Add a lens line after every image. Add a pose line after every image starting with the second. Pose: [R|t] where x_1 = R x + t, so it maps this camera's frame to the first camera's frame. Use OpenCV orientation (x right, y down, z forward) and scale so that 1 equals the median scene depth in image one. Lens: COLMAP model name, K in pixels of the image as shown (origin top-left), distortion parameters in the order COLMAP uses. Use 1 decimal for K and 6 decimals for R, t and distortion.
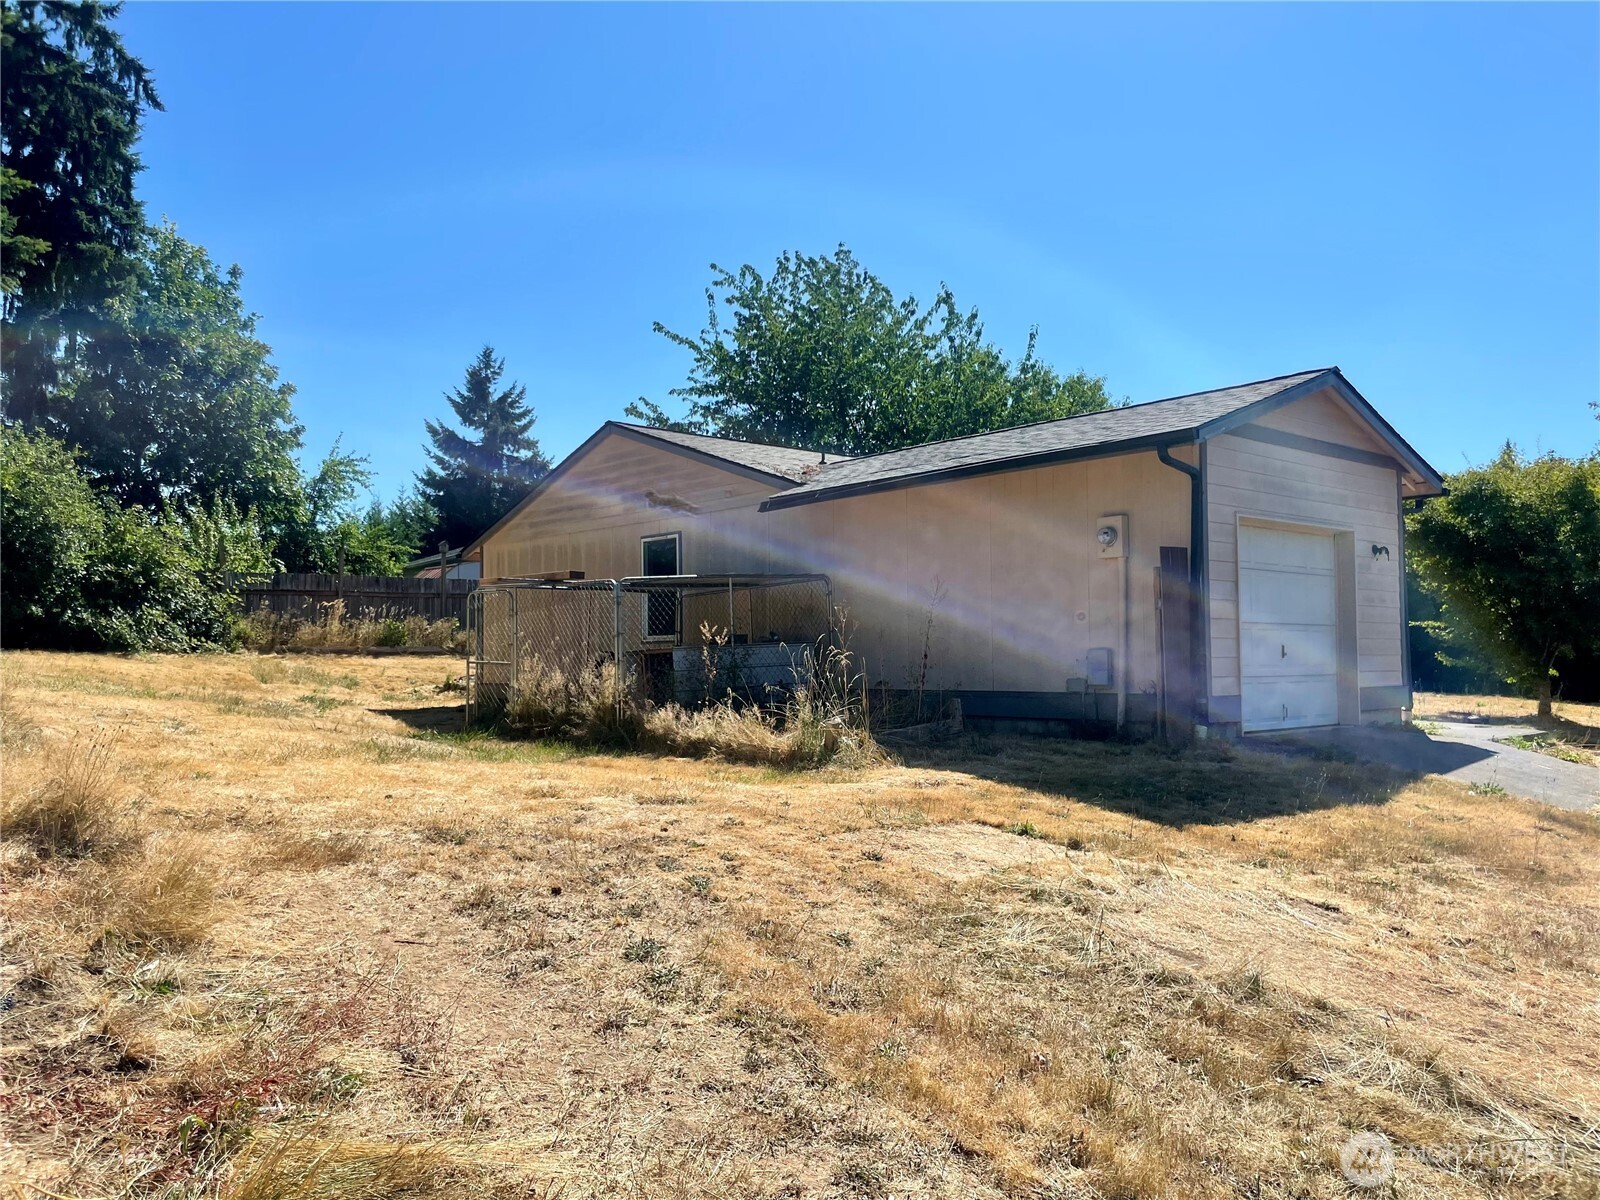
lens RADIAL K [[1223.2, 0, 748.7], [0, 1223.2, 606.0], [0, 0, 1]] dist [0.081625, -0.116880]
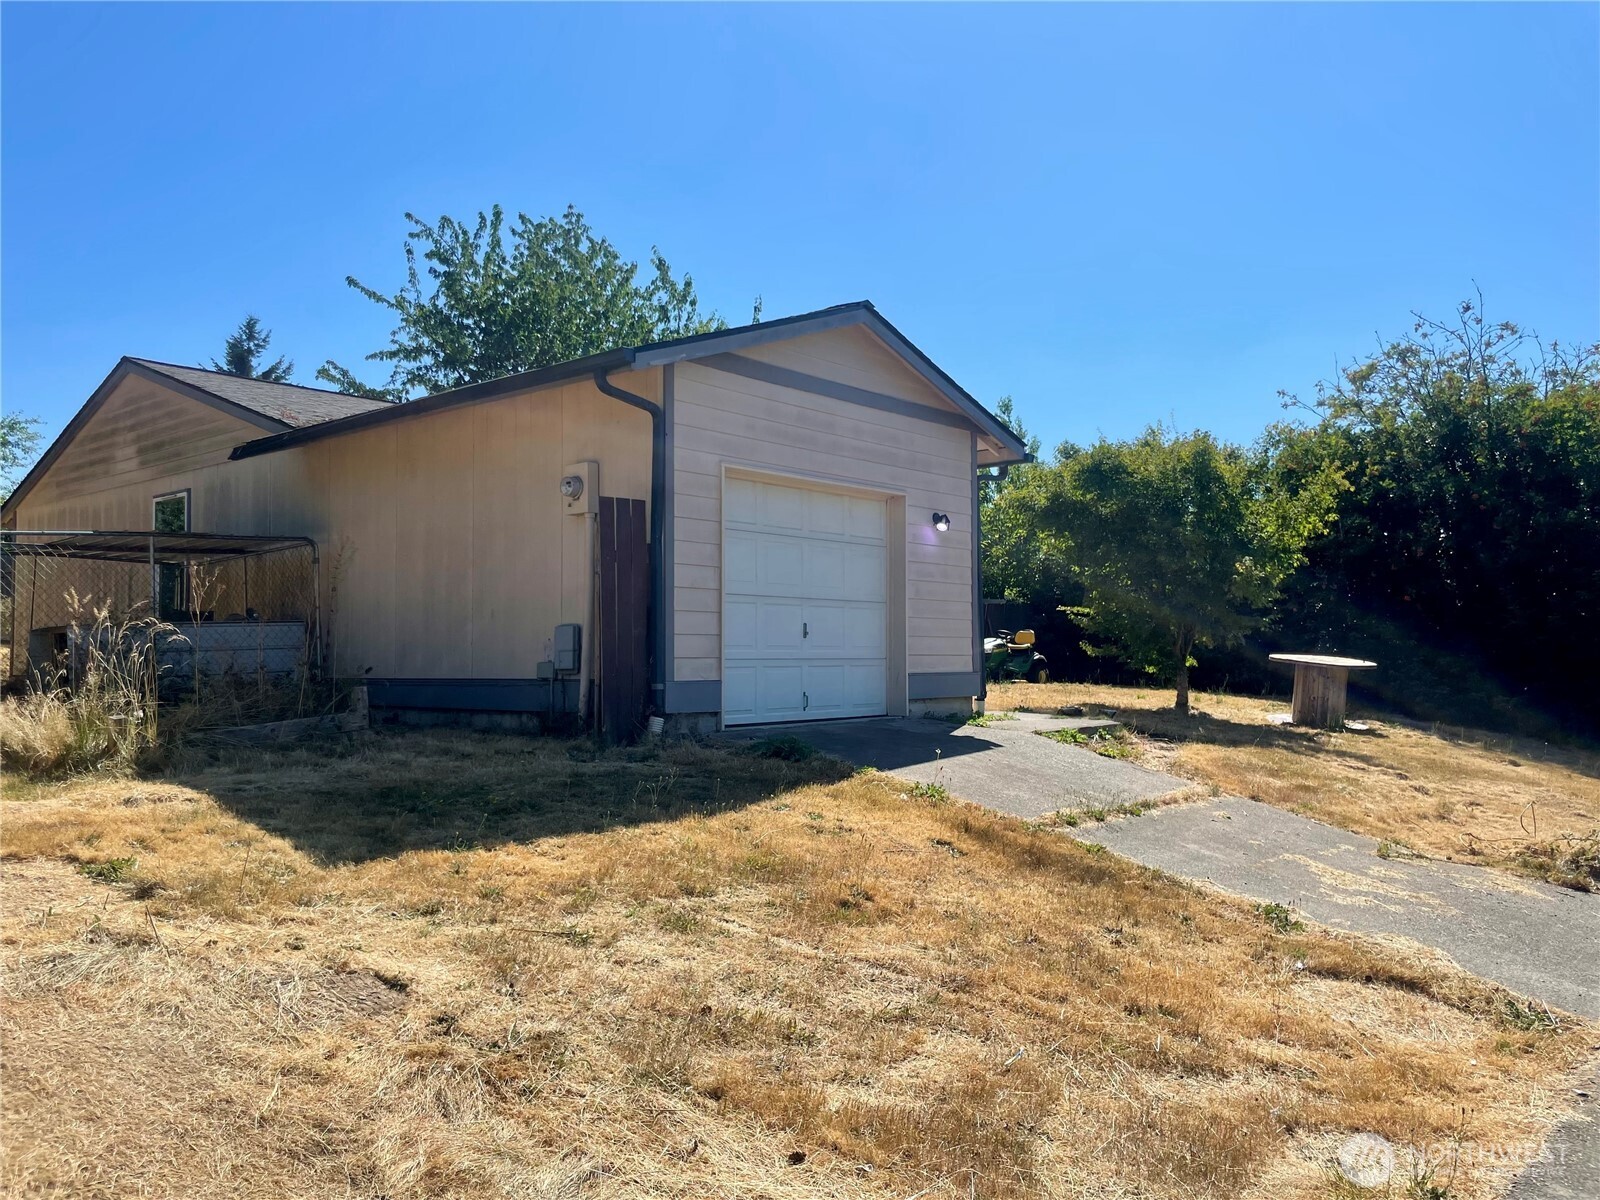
lens RADIAL K [[1223.2, 0, 790.6], [0, 1223.2, 603.5], [0, 0, 1]] dist [0.081625, -0.116880]
pose [[0.989336, 0.008116, 0.145425, 0.167787], [-0.007668, 0.999964, -0.003638, 0.011852], [-0.145449, 0.002484, 0.989363, 0.090830]]
